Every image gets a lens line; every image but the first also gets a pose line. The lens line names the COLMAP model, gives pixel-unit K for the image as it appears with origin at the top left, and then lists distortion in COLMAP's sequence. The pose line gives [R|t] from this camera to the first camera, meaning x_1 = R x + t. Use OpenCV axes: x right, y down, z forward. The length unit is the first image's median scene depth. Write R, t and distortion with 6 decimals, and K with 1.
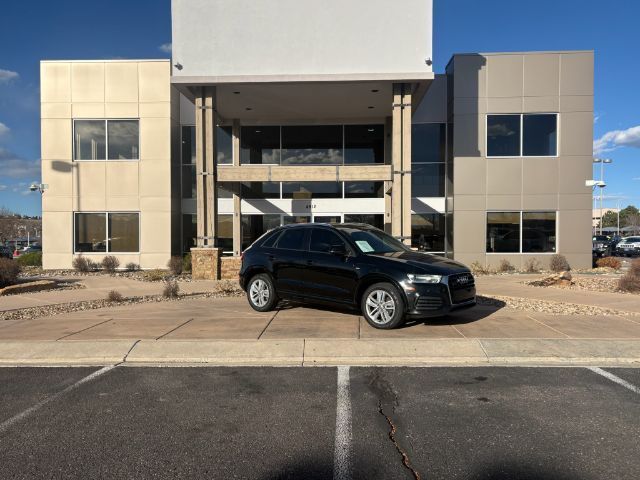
lens RADIAL K [[478.1, 0, 320.0], [0, 478.1, 240.0], [0, 0, 1]] dist [-0.023177, -0.002028]
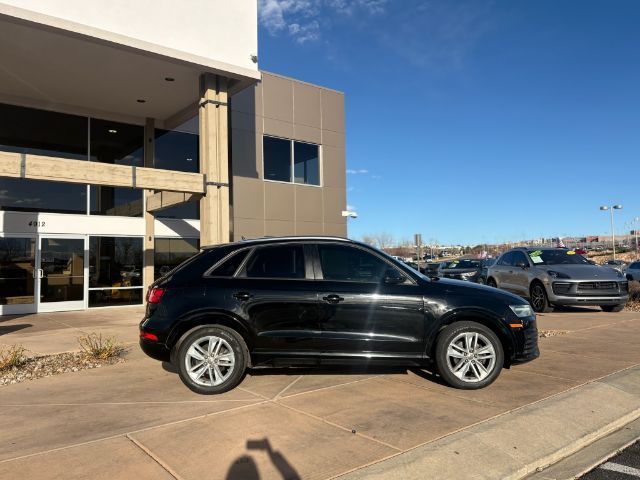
lens RADIAL K [[478.1, 0, 320.0], [0, 478.1, 240.0], [0, 0, 1]] dist [-0.023177, -0.002028]
pose [[0.748295, 0.026731, 0.662827, -0.226094], [0.018557, 0.997953, -0.061196, 0.004576], [-0.663107, 0.058093, 0.746267, 0.284723]]
